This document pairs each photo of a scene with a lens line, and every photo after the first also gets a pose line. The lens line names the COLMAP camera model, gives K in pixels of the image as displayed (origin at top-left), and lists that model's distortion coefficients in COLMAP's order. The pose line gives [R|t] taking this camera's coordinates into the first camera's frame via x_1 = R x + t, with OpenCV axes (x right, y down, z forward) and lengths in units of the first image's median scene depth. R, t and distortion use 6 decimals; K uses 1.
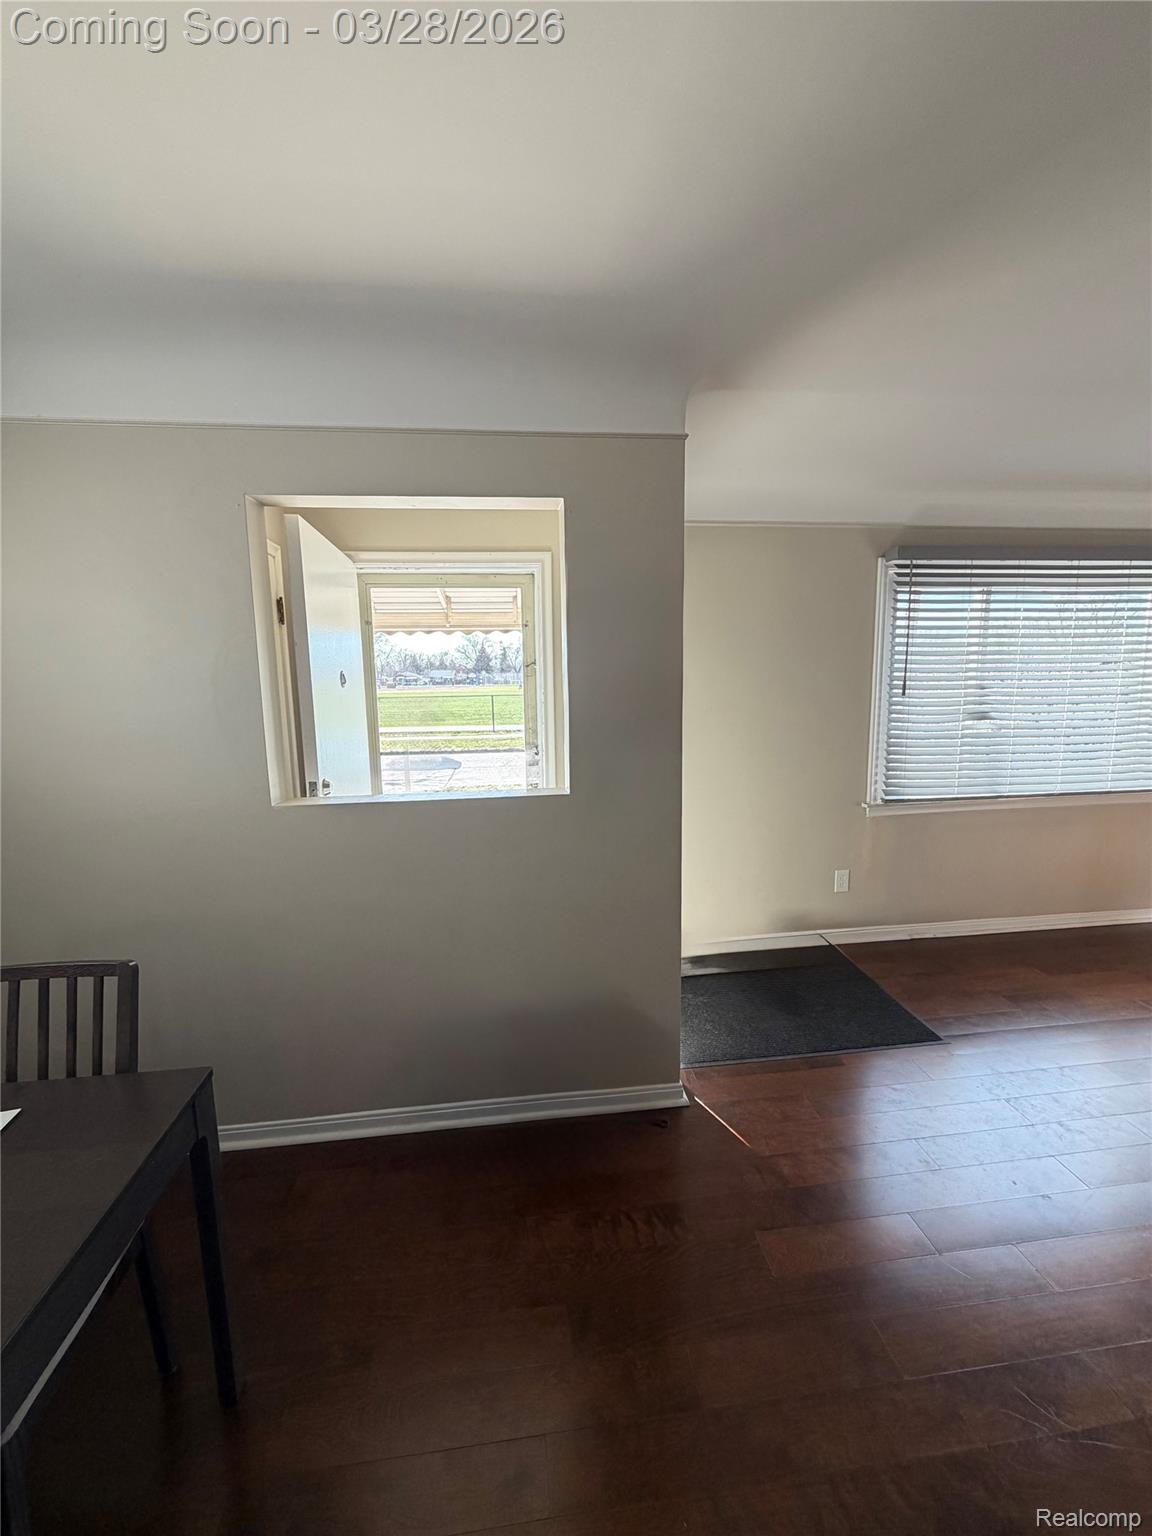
lens RADIAL K [[612.4, 0, 570.5], [0, 612.4, 762.8], [0, 0, 1]] dist [-0.000372, 0.000347]
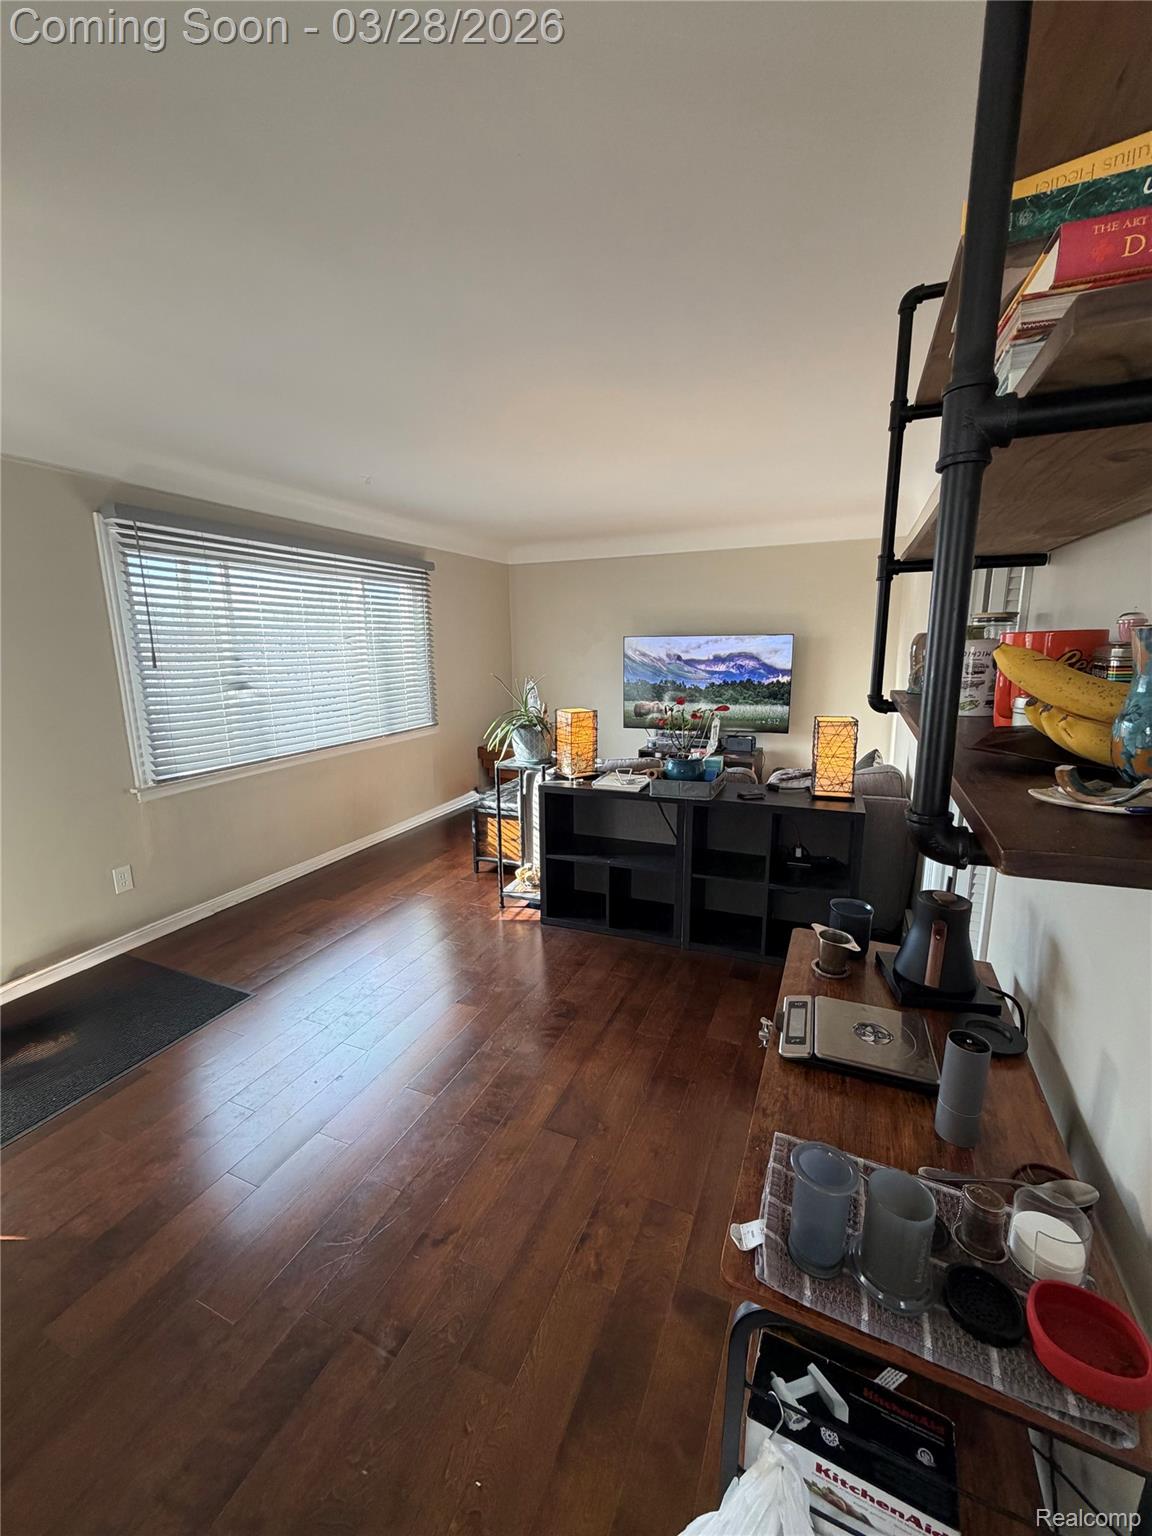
lens RADIAL K [[612.4, 0, 577.9], [0, 612.4, 766.8], [0, 0, 1]] dist [-0.000372, 0.000347]
pose [[0.505561, -0.161226, 0.847593, 0.049942], [0.123429, 0.985796, 0.113893, 0.012471], [-0.853916, 0.047038, 0.518280, -0.035759]]
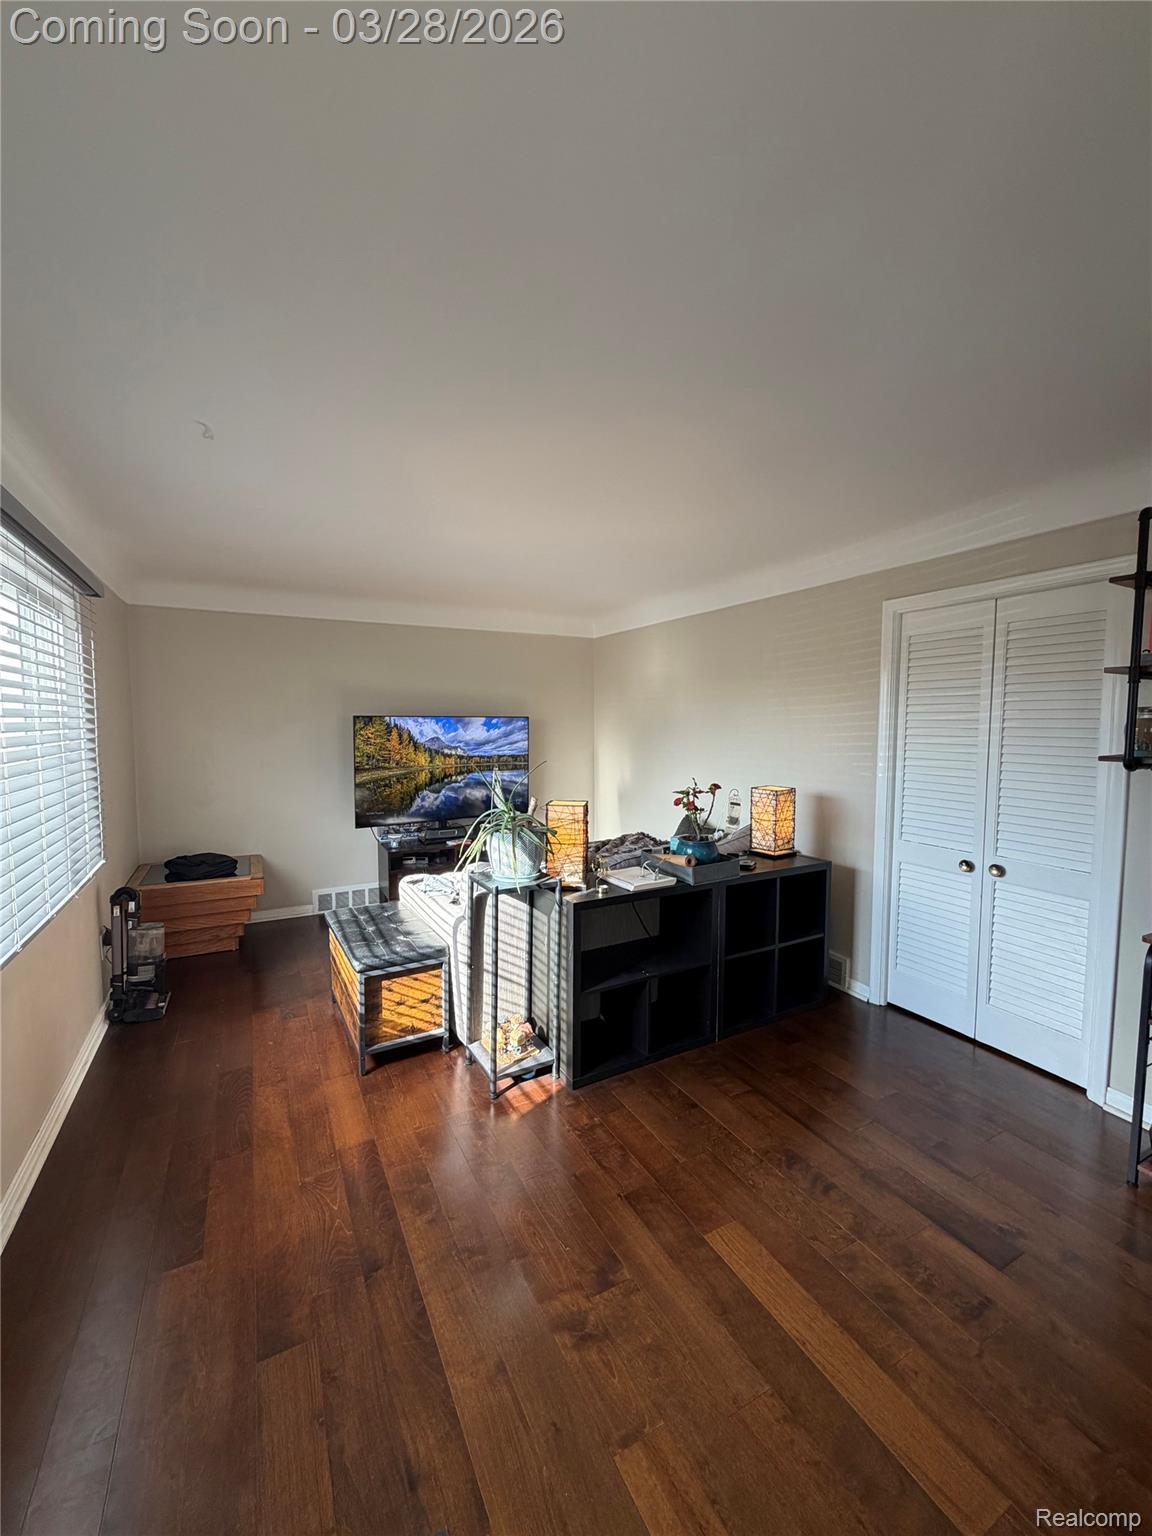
lens RADIAL K [[612.4, 0, 570.2], [0, 612.4, 762.8], [0, 0, 1]] dist [-0.000372, 0.000347]
pose [[-0.350804, -0.051710, 0.935020, 0.142091], [0.145764, 0.983289, 0.109067, -0.095058], [-0.925035, 0.174554, -0.337405, 0.677647]]
